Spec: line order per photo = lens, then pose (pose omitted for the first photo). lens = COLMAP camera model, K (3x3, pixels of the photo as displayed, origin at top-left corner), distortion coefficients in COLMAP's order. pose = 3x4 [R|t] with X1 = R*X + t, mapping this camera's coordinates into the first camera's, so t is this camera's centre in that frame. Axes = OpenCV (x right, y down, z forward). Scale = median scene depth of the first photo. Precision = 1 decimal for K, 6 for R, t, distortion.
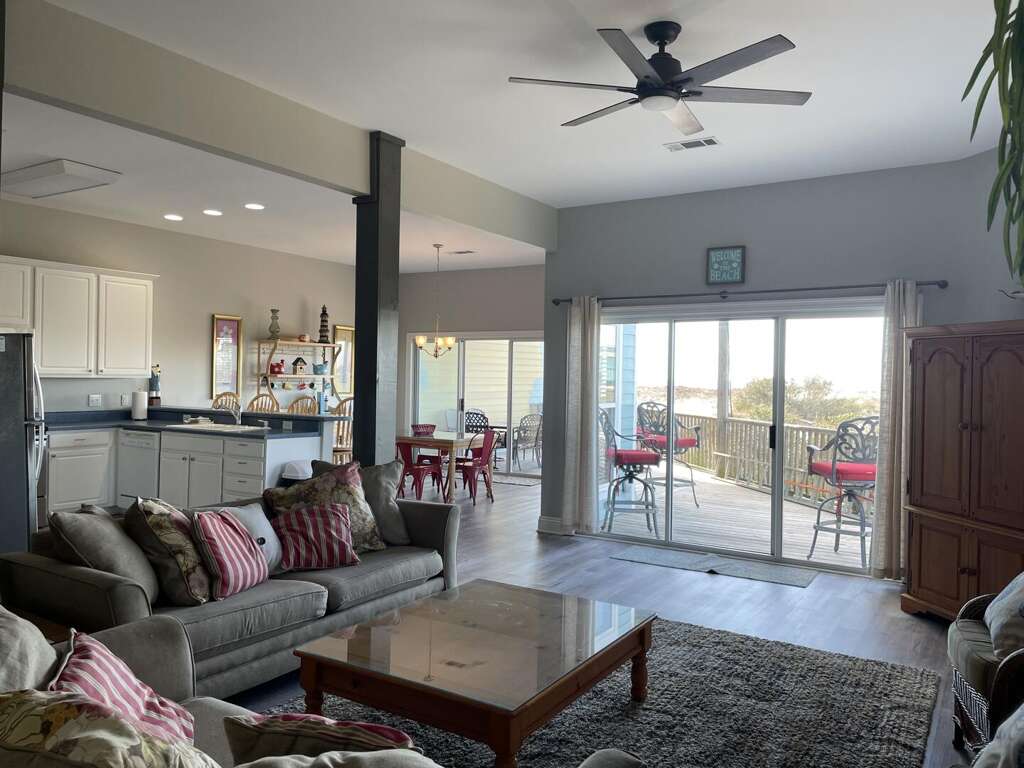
lens RADIAL K [[757.6, 0, 531.3], [0, 757.6, 380.9], [0, 0, 1]] dist [0.079207, -0.102838]
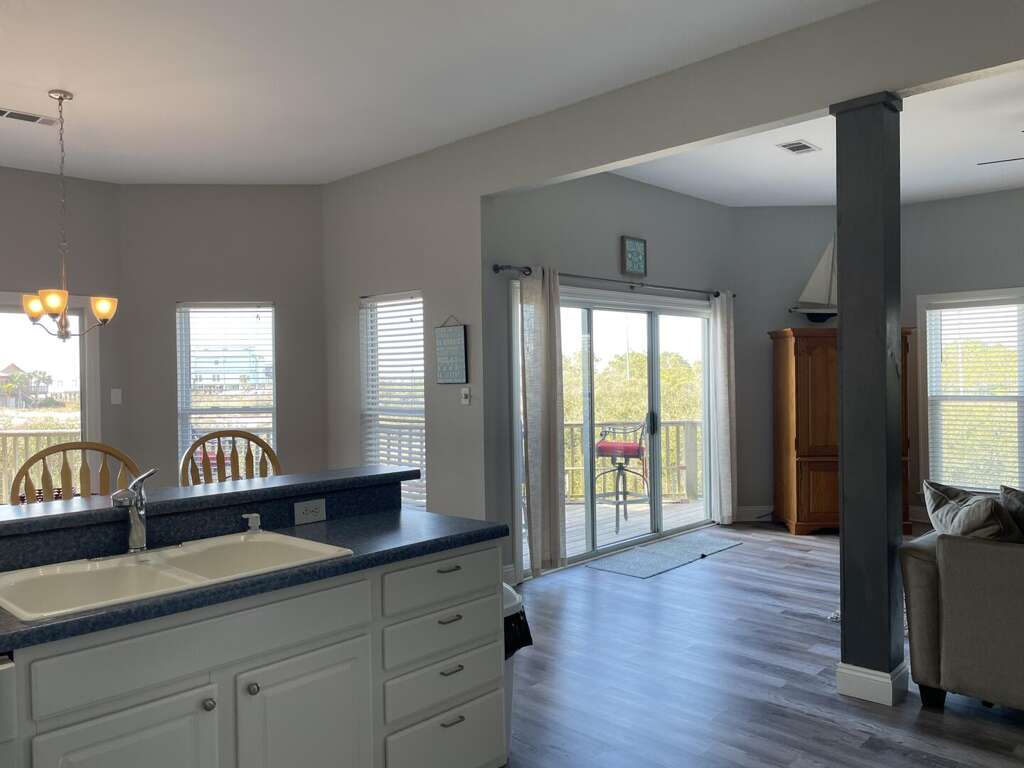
lens RADIAL K [[757.6, 0, 531.3], [0, 757.6, 380.9], [0, 0, 1]] dist [0.079207, -0.102838]
pose [[0.222279, -0.024481, 0.974676, -0.580414], [0.030794, 0.999362, 0.018079, -0.008756], [-0.974497, 0.025995, 0.222891, 0.710784]]
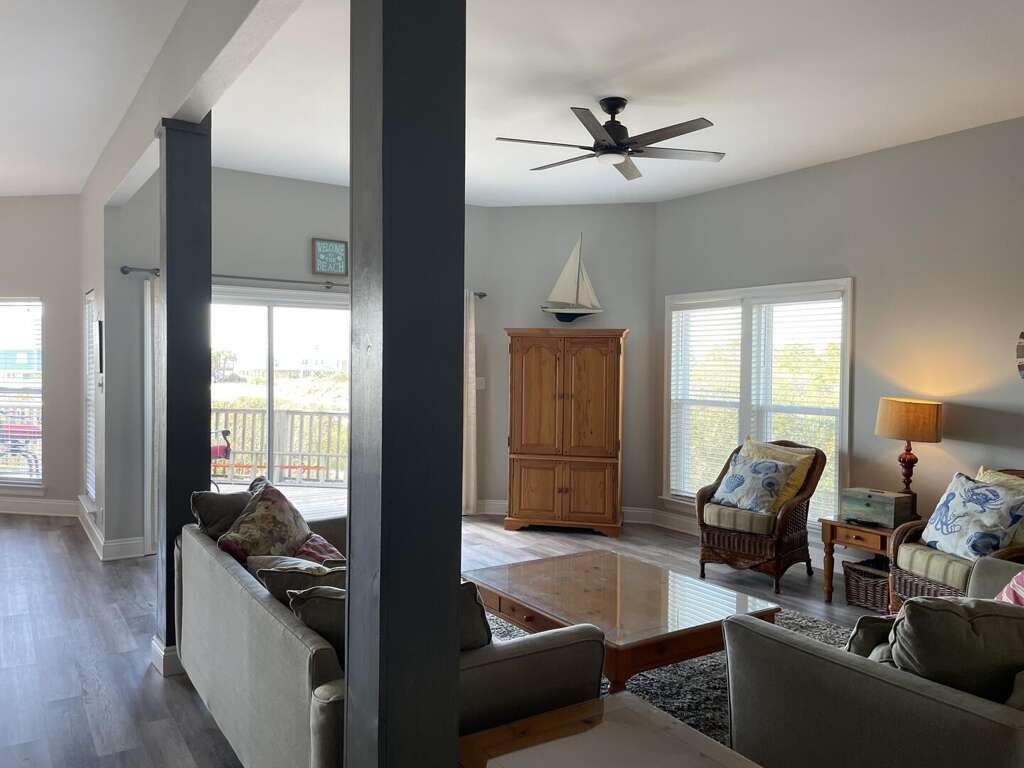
lens RADIAL K [[757.6, 0, 531.3], [0, 757.6, 380.9], [0, 0, 1]] dist [0.079207, -0.102838]
pose [[0.410409, -0.030549, 0.911390, -0.461670], [0.007241, 0.999516, 0.030243, -0.008768], [-0.911873, -0.005813, 0.410432, 0.245650]]
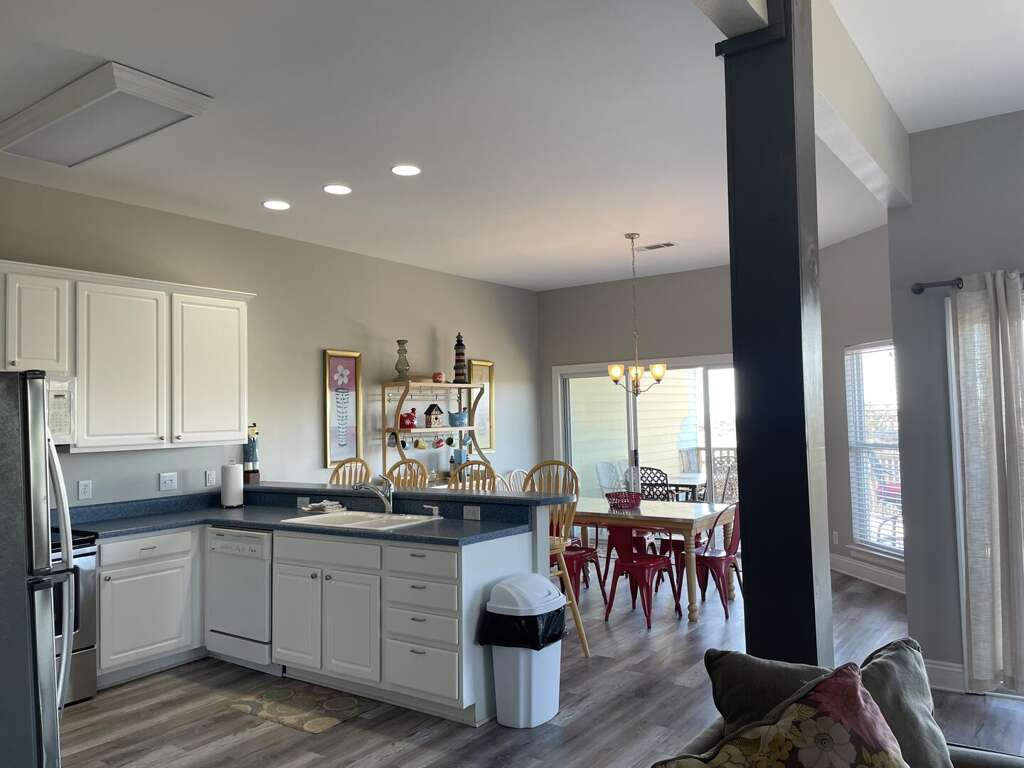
lens RADIAL K [[757.6, 0, 531.3], [0, 757.6, 380.9], [0, 0, 1]] dist [0.079207, -0.102838]
pose [[0.997034, -0.047517, -0.060539, -0.201889], [0.044252, 0.997550, -0.054180, -0.011508], [0.062965, 0.051341, 0.996694, 0.339162]]
